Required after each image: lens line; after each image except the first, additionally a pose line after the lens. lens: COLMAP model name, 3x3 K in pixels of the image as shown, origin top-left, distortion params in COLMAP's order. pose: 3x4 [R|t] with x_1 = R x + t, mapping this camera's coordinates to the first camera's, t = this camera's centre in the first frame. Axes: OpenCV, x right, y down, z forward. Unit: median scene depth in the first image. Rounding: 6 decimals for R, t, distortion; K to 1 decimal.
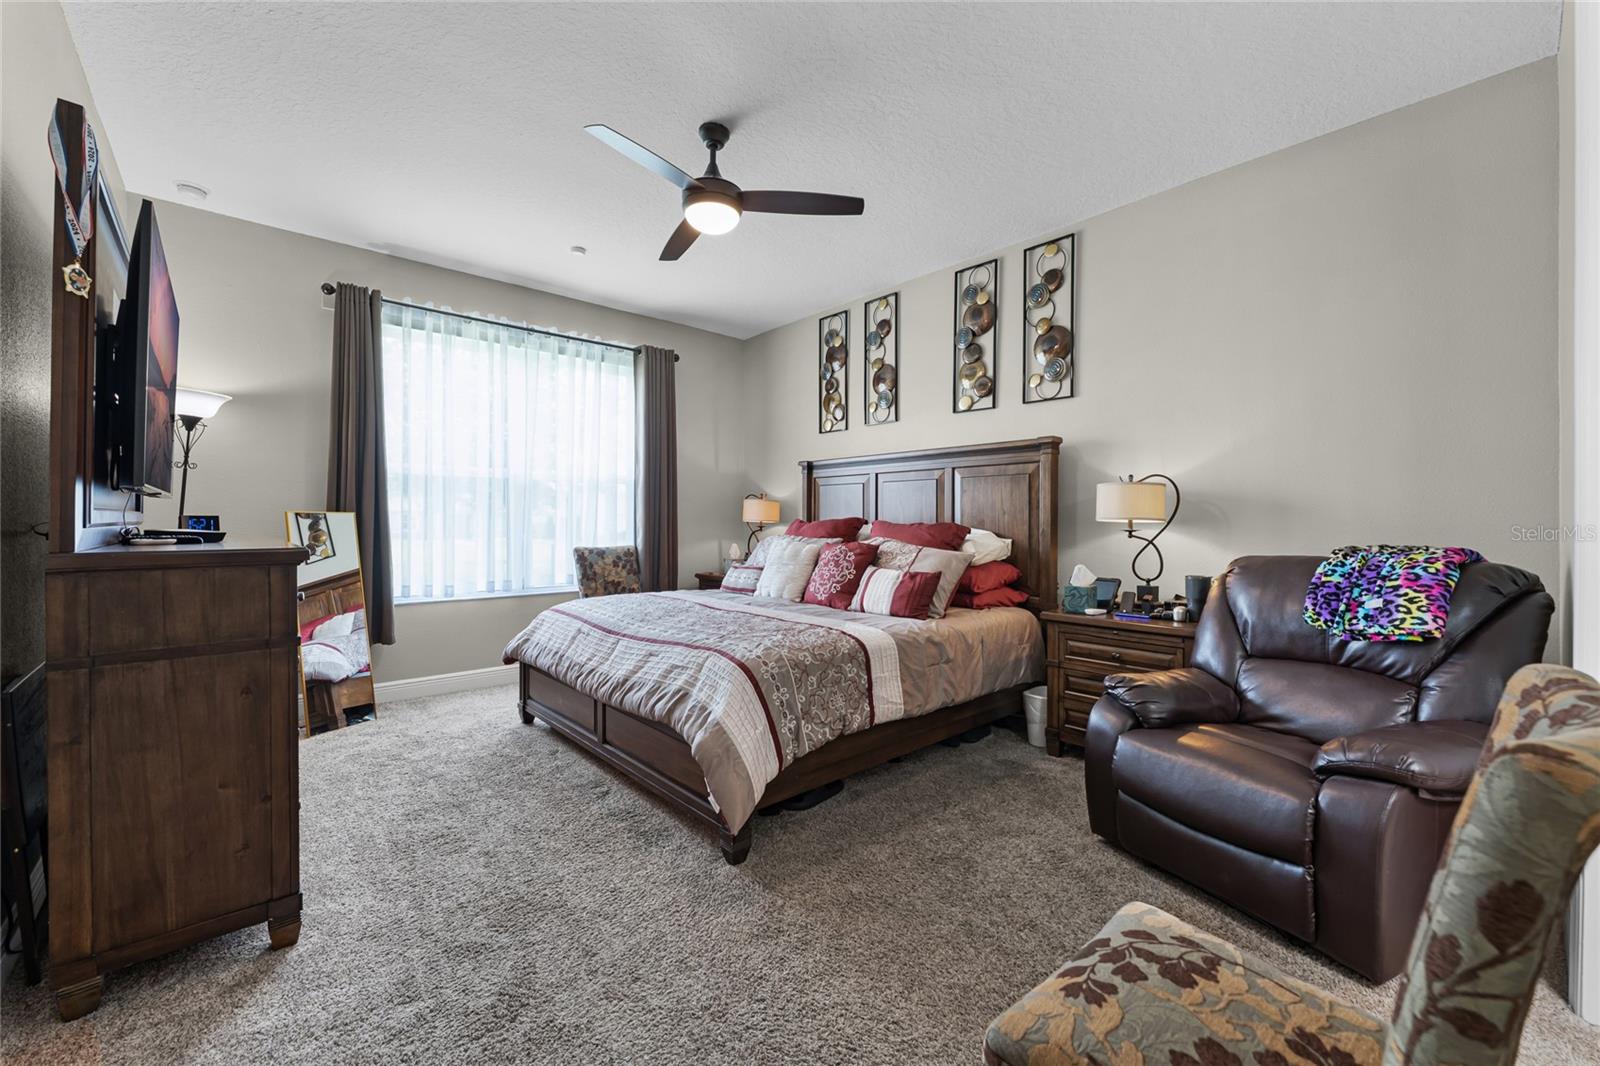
lens RADIAL K [[643.3, 0, 816.9], [0, 643.3, 526.8], [0, 0, 1]] dist [-0.004161, 0.000809]
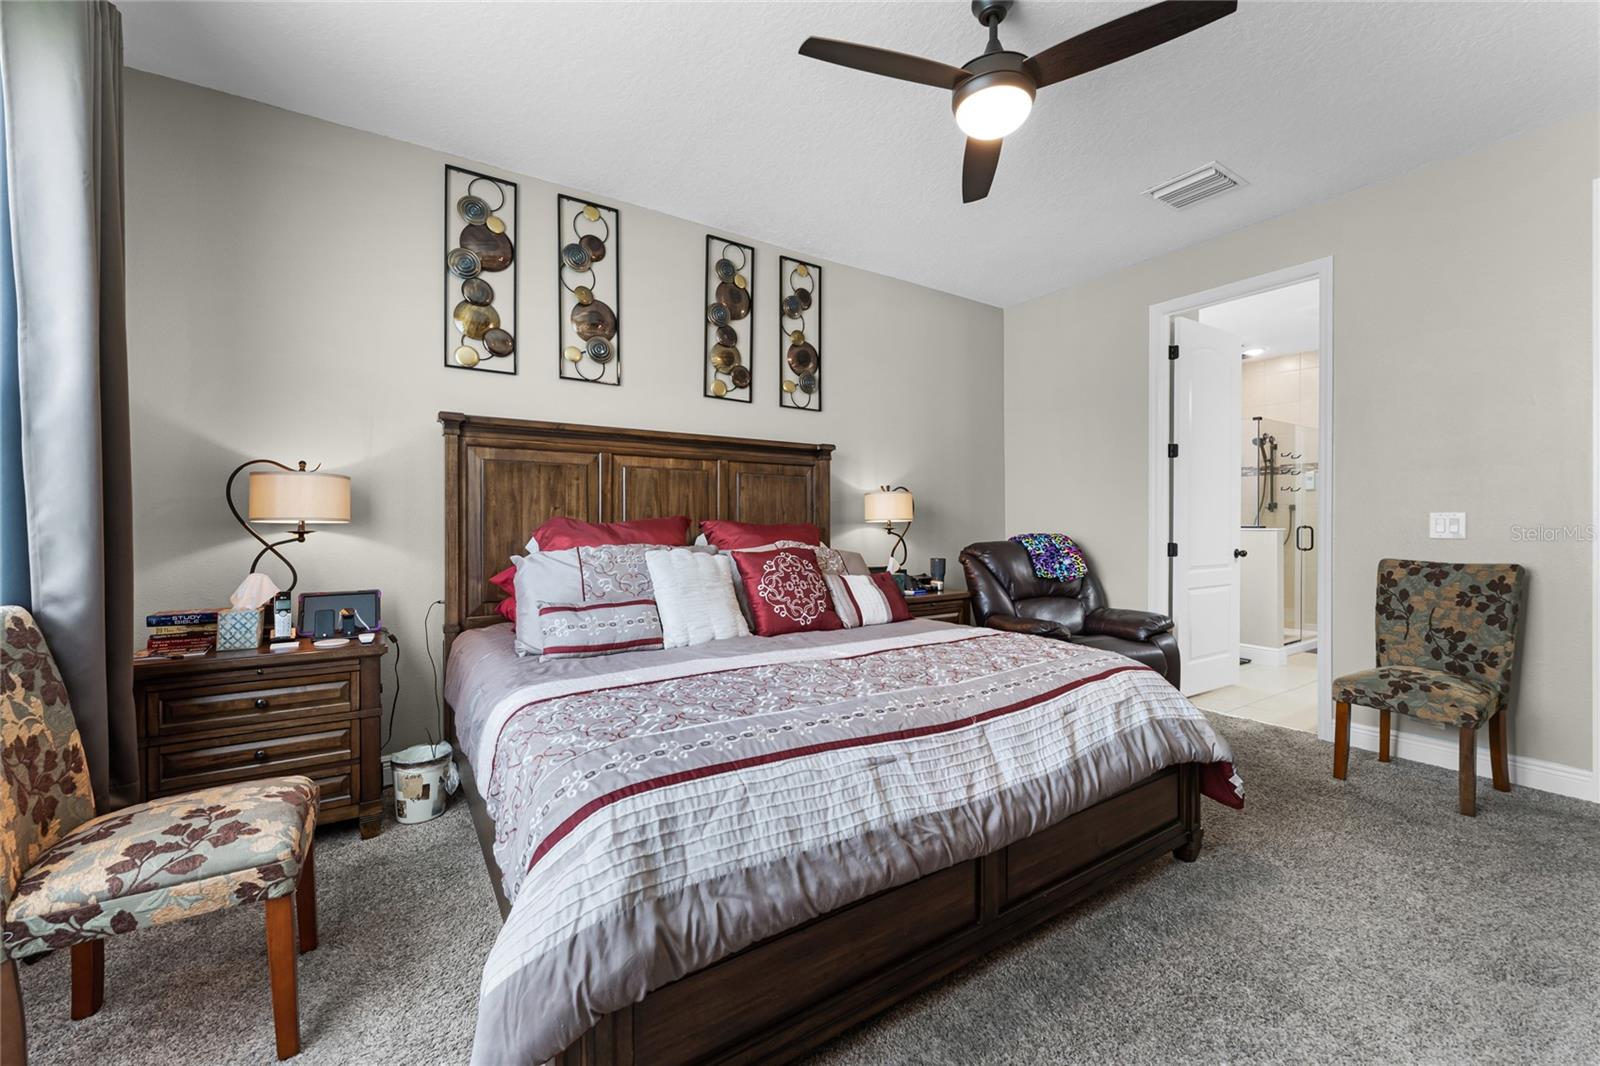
lens RADIAL K [[643.3, 0, 815.1], [0, 643.3, 527.8], [0, 0, 1]] dist [-0.004161, 0.000809]
pose [[0.154468, -0.021379, 0.987766, -0.729094], [-0.005066, 0.999736, 0.022430, -0.021319], [-0.987985, -0.008468, 0.154319, 0.829223]]
